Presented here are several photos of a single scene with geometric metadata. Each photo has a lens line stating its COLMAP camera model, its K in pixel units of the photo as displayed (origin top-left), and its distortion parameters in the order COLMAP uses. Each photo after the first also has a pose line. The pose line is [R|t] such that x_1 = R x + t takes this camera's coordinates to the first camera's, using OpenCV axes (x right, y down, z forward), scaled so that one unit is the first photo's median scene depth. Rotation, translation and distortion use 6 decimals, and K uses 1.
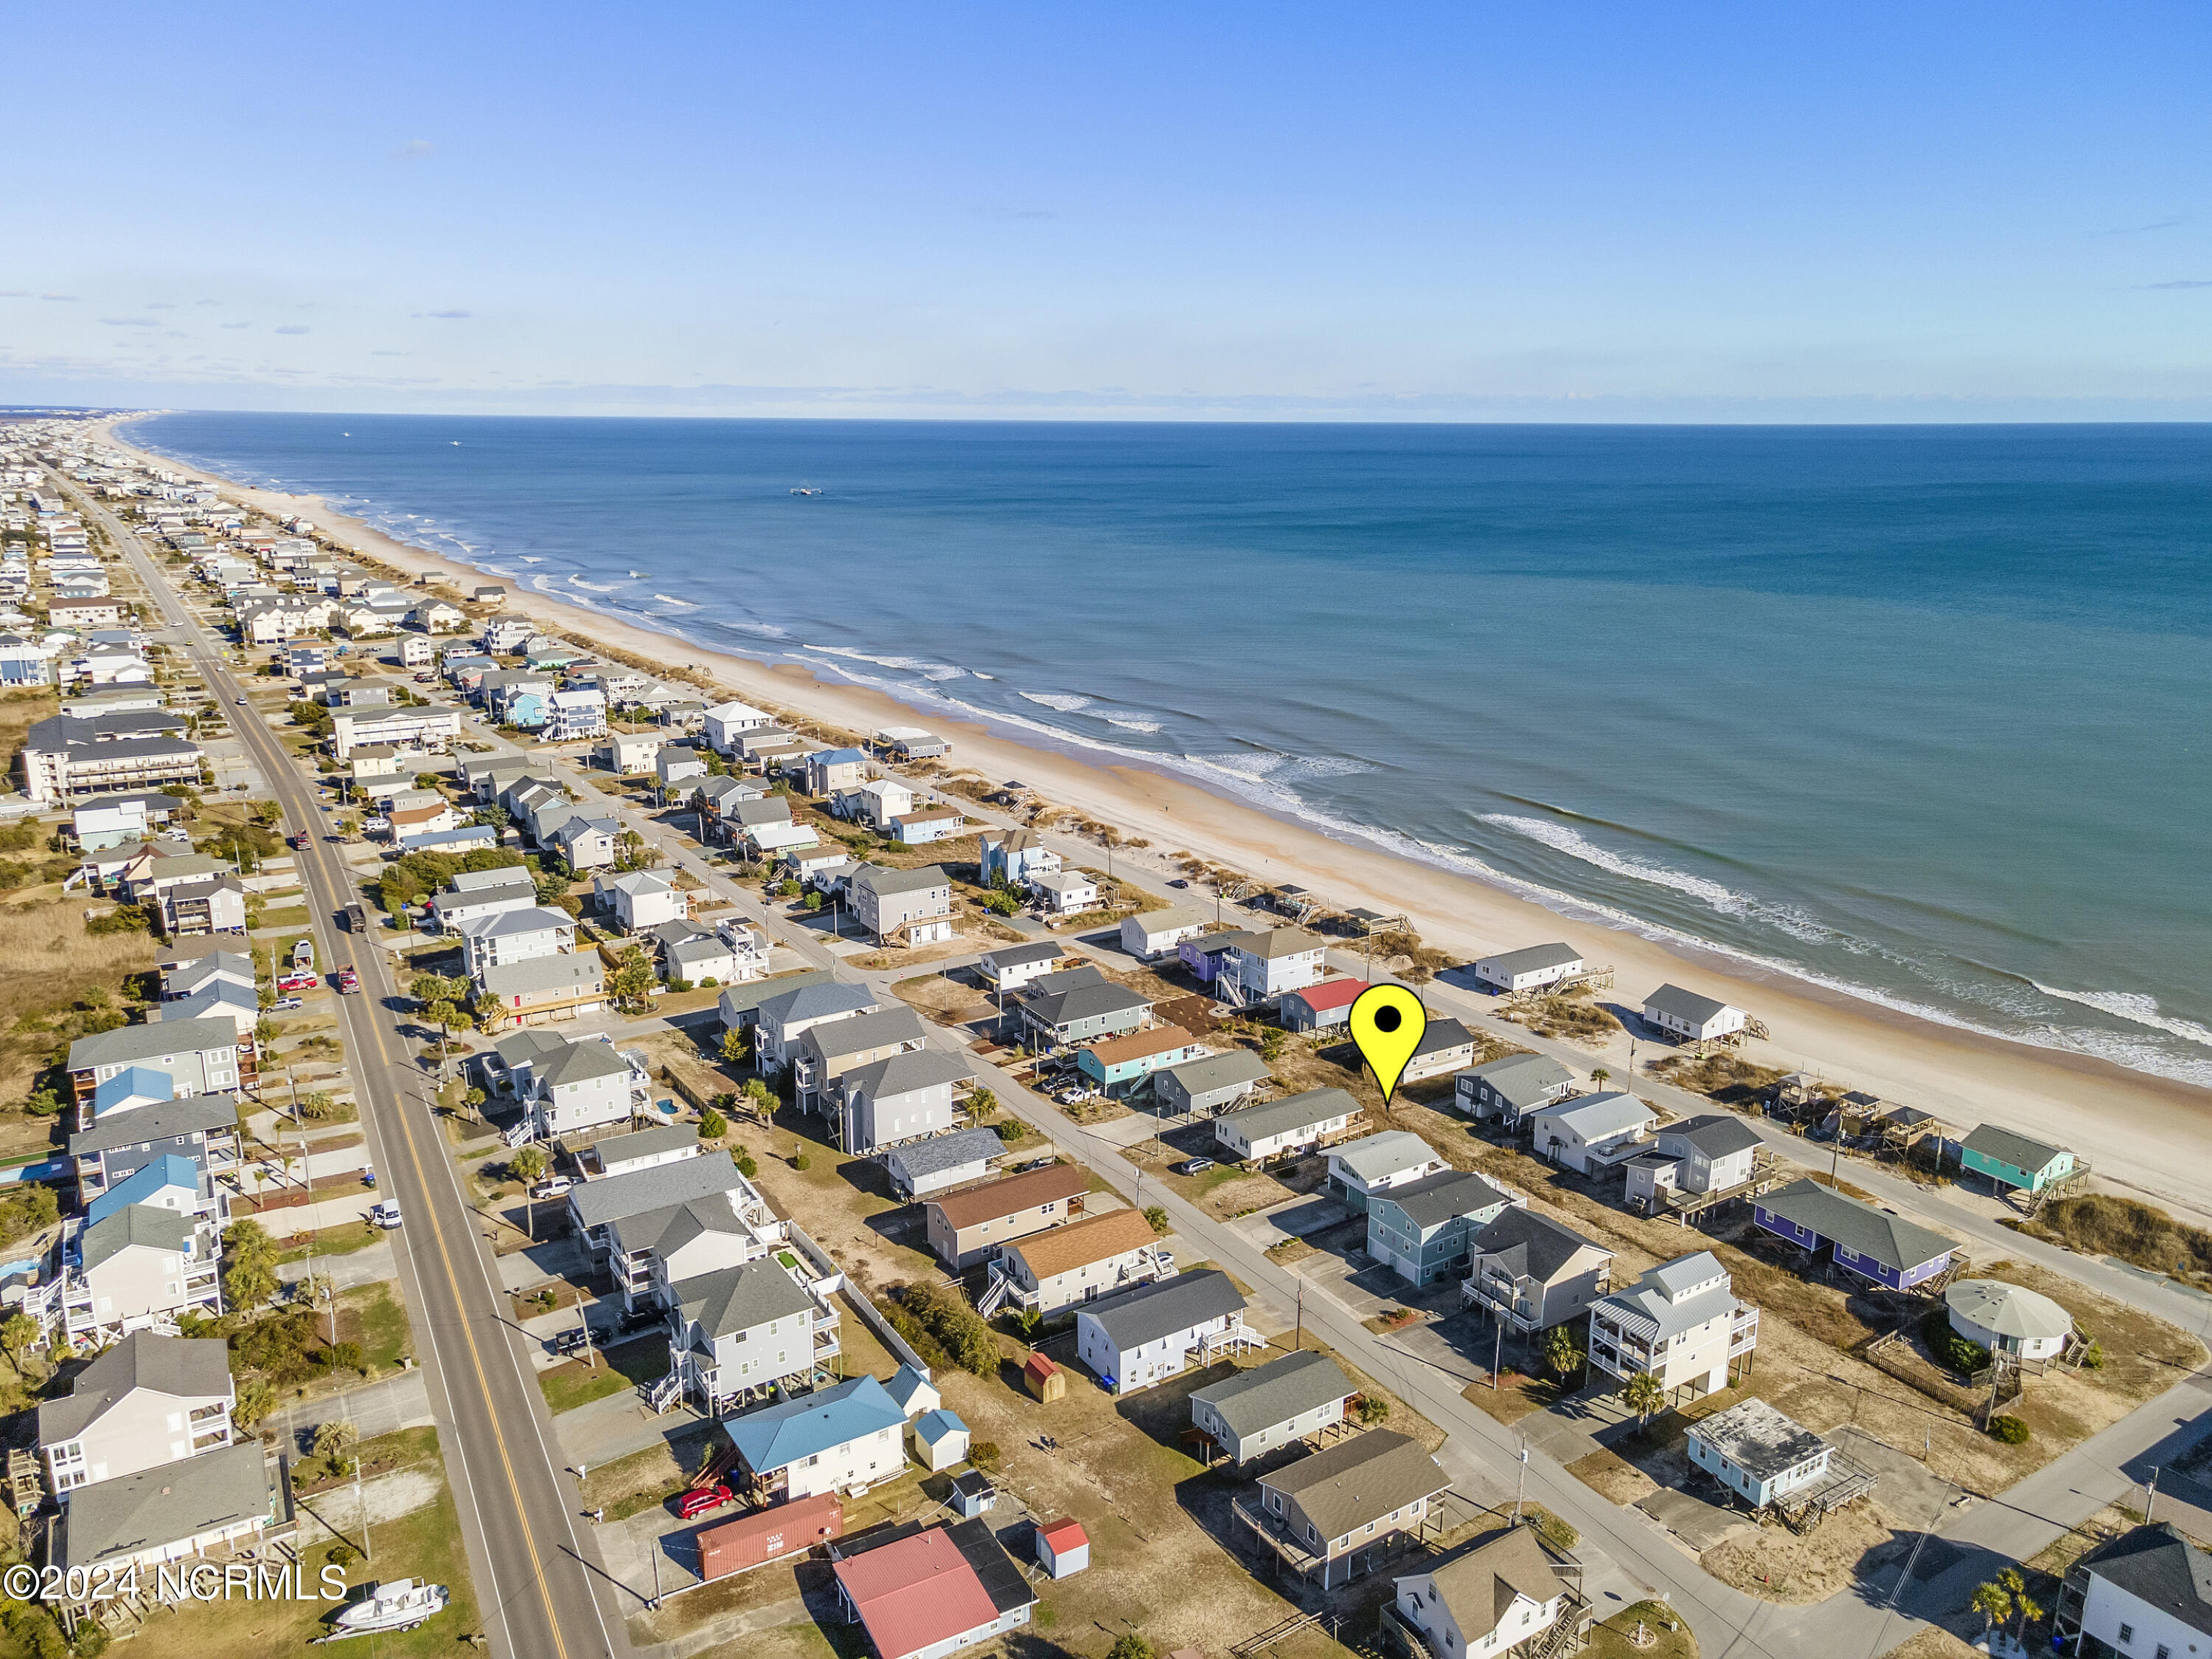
lens RADIAL K [[1599.0, 0, 1106.0], [0, 1599.0, 829.5], [0, 0, 1]] dist [0.047722, 0.004676]
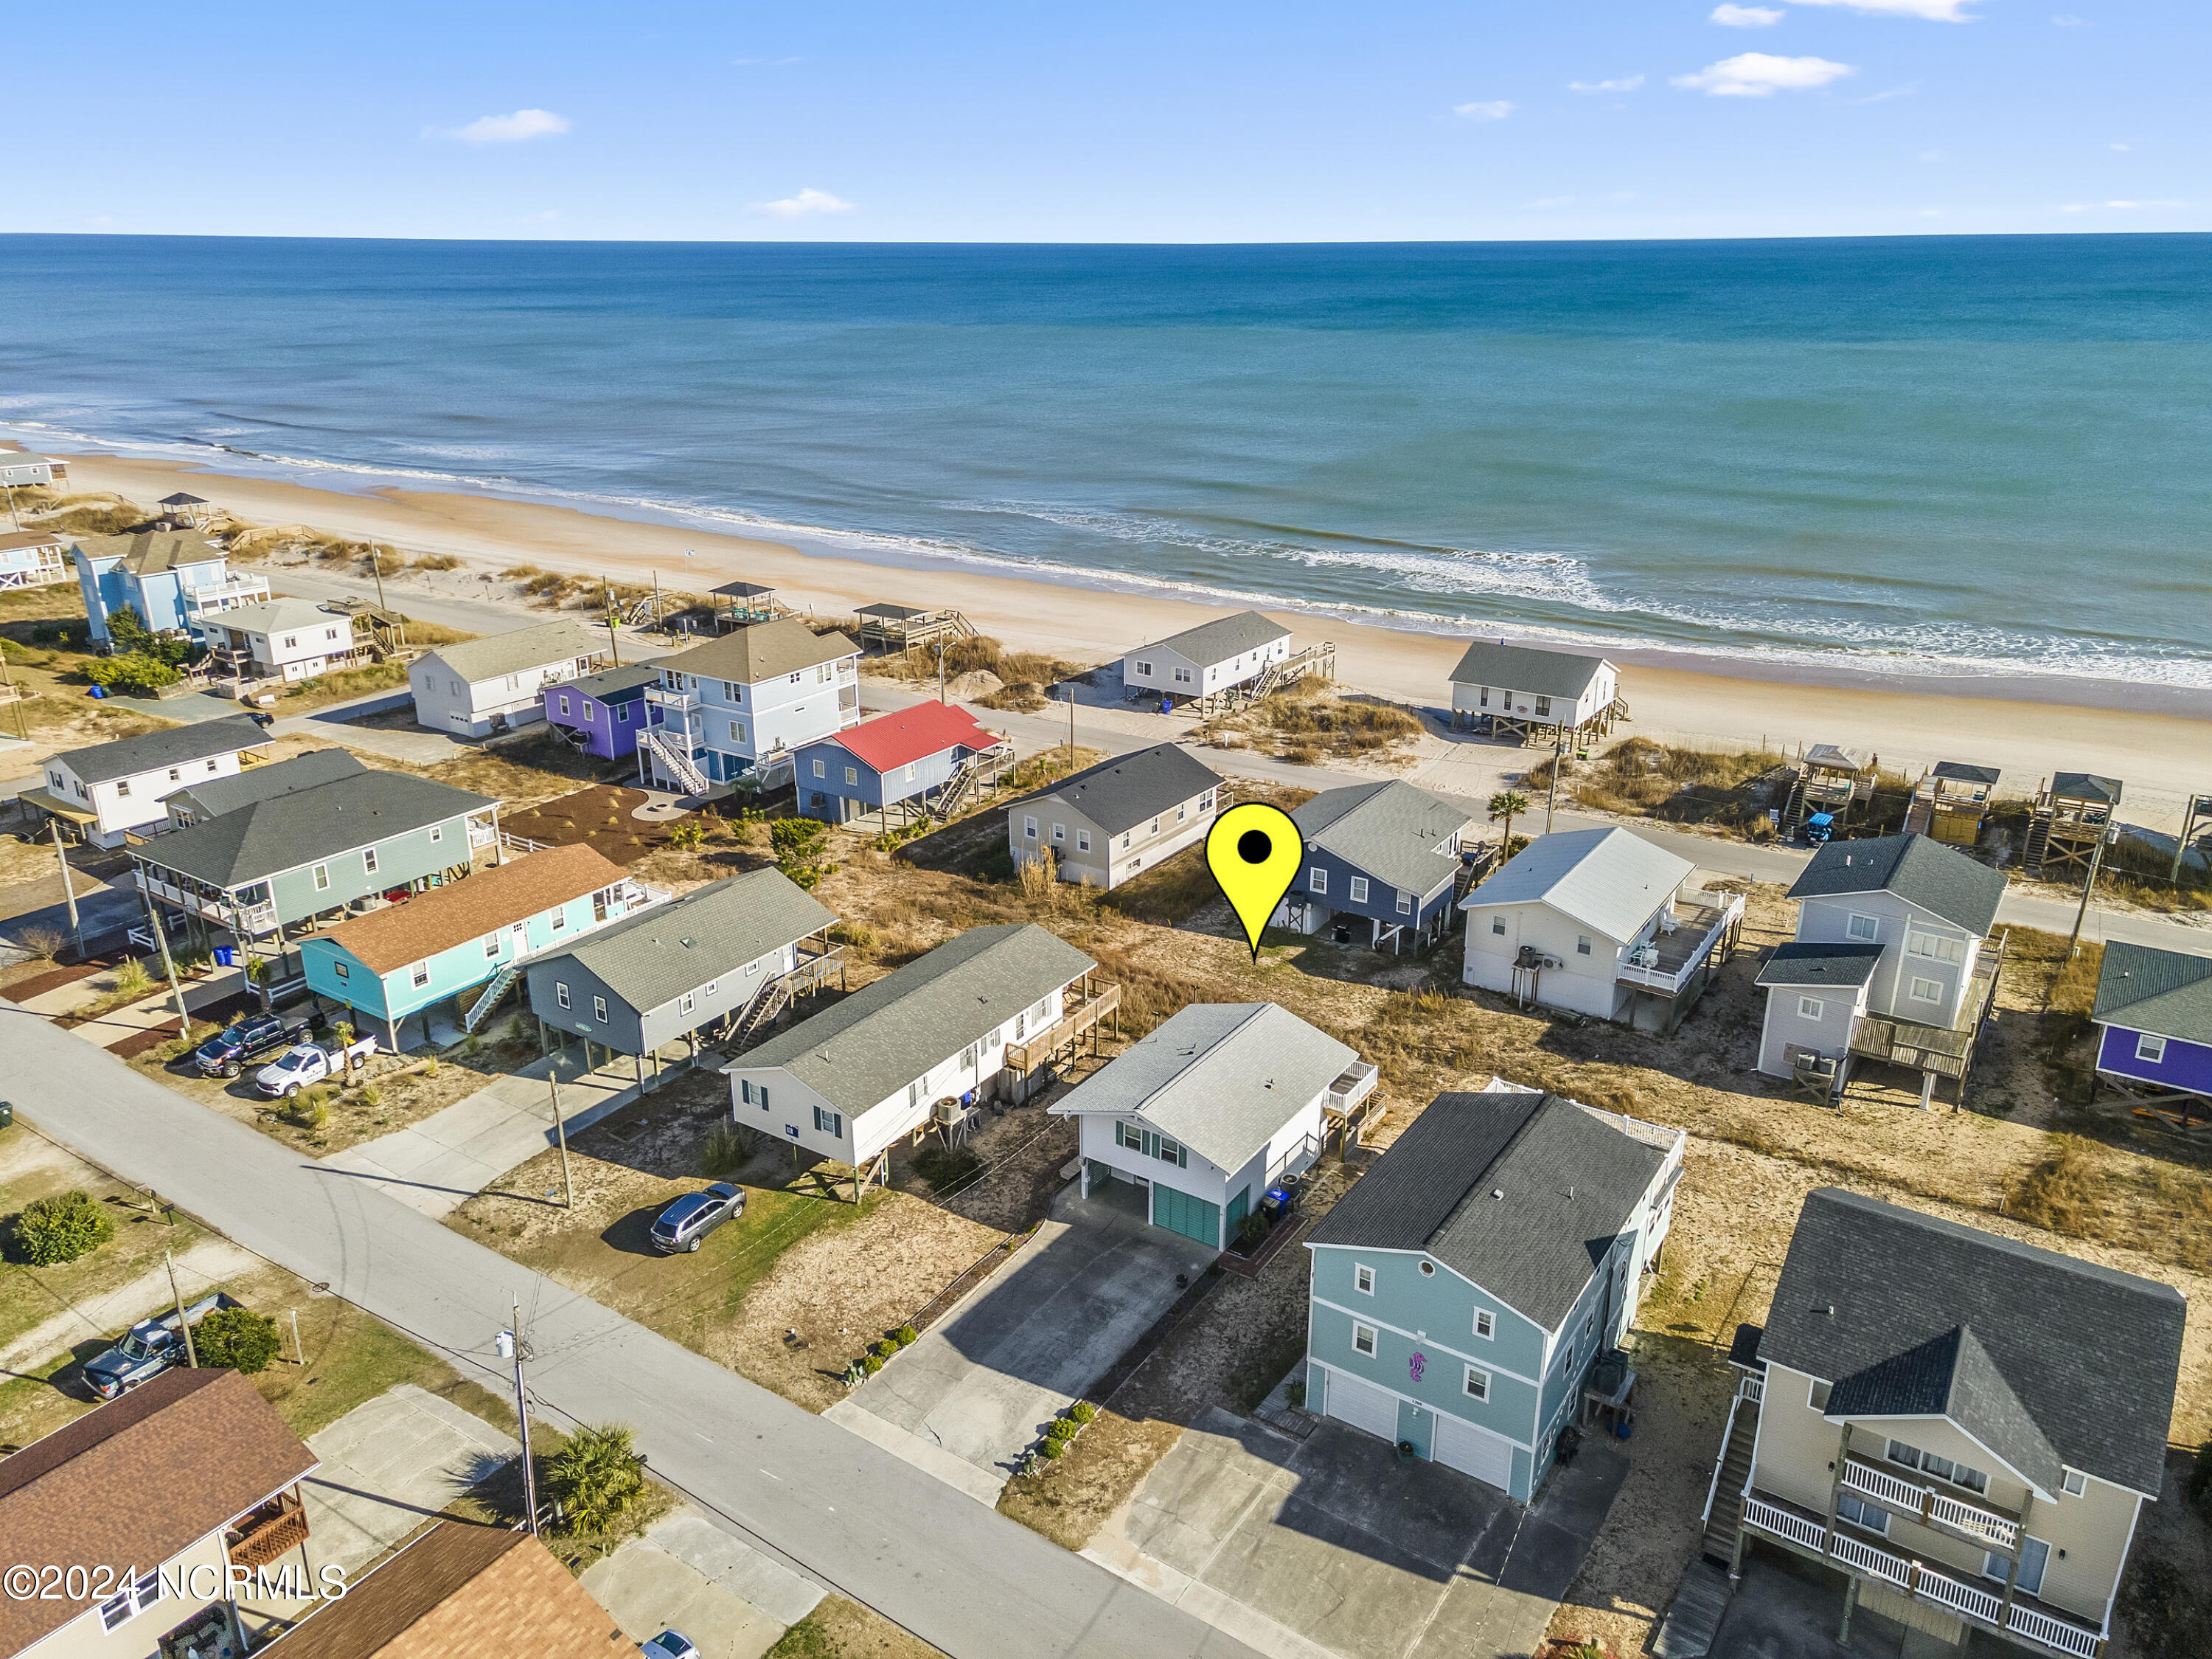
lens RADIAL K [[1599.0, 0, 1106.0], [0, 1599.0, 829.5], [0, 0, 1]] dist [0.047722, 0.004676]
pose [[0.917981, -0.145347, 0.369033, 0.019128], [0.107496, 0.986784, 0.121253, 0.082238], [-0.381780, -0.071639, 0.921473, 0.557086]]
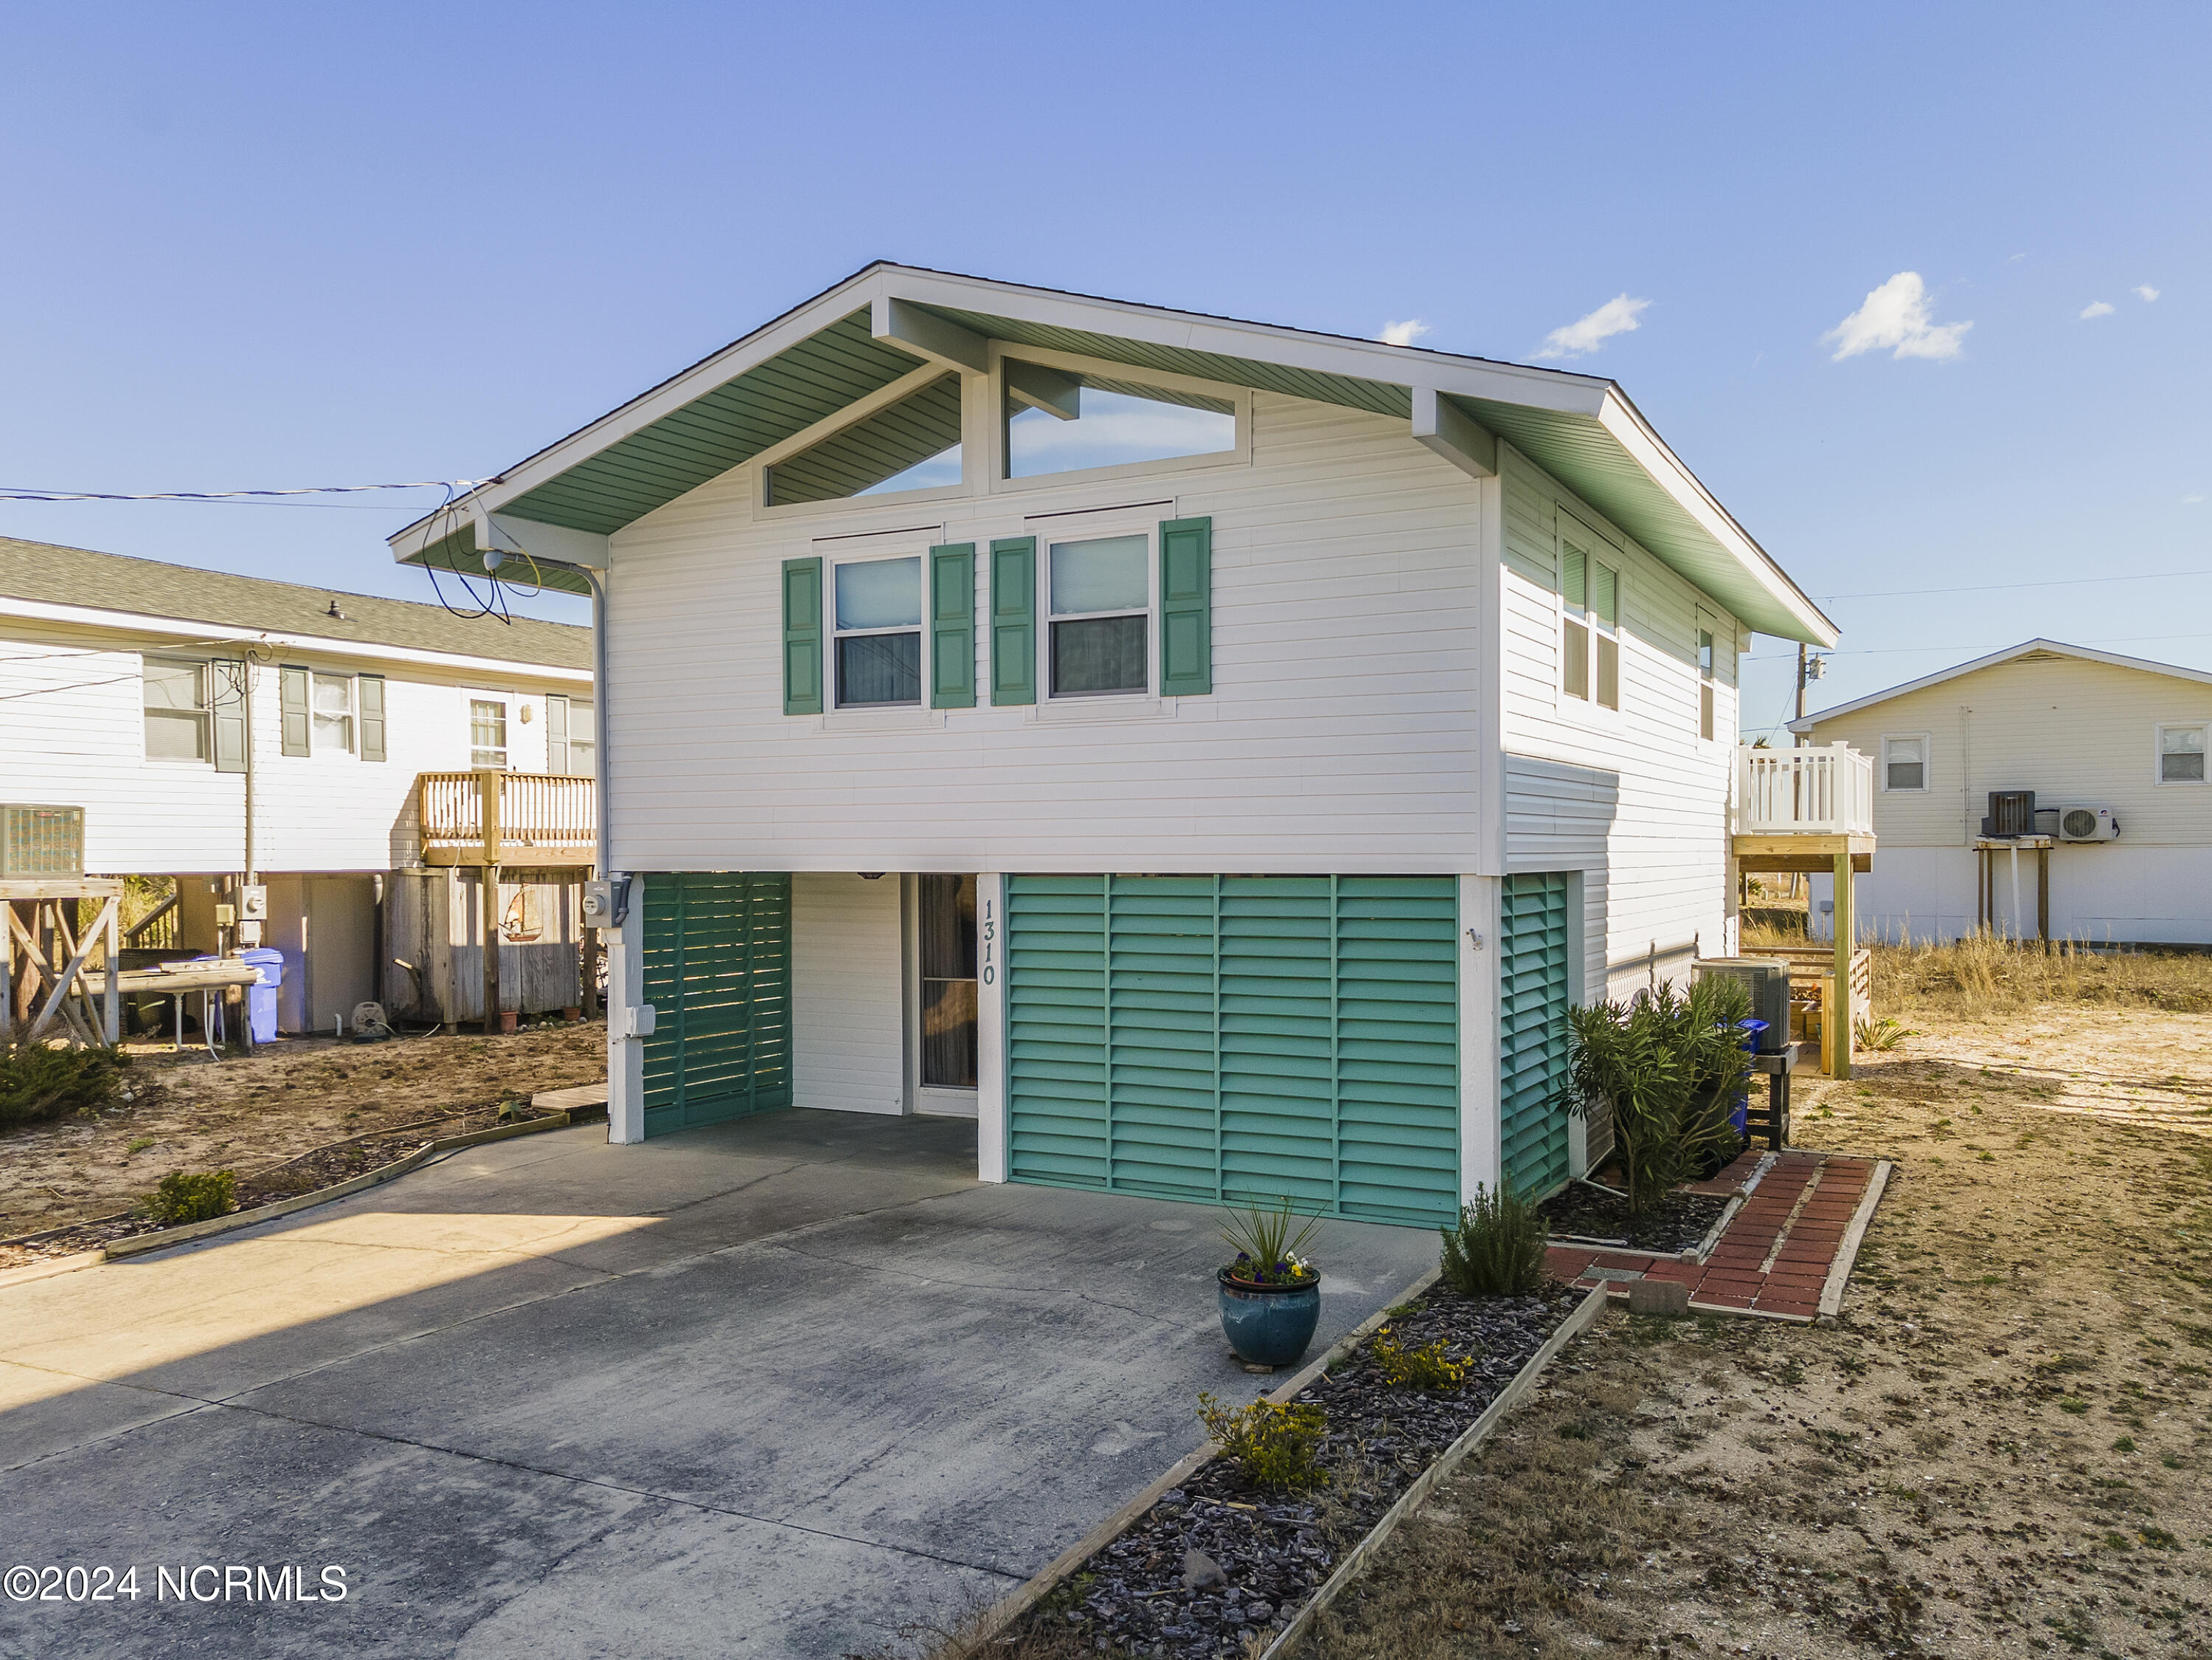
lens RADIAL K [[1743.0, 0, 1073.6], [0, 1743.0, 835.6], [0, 0, 1]] dist [0.054936, 0.001116]
pose [[0.881431, -0.009490, 0.472217, 0.102405], [0.129806, 0.966166, -0.222876, 0.192334], [-0.454125, 0.257747, 0.852841, 0.771545]]
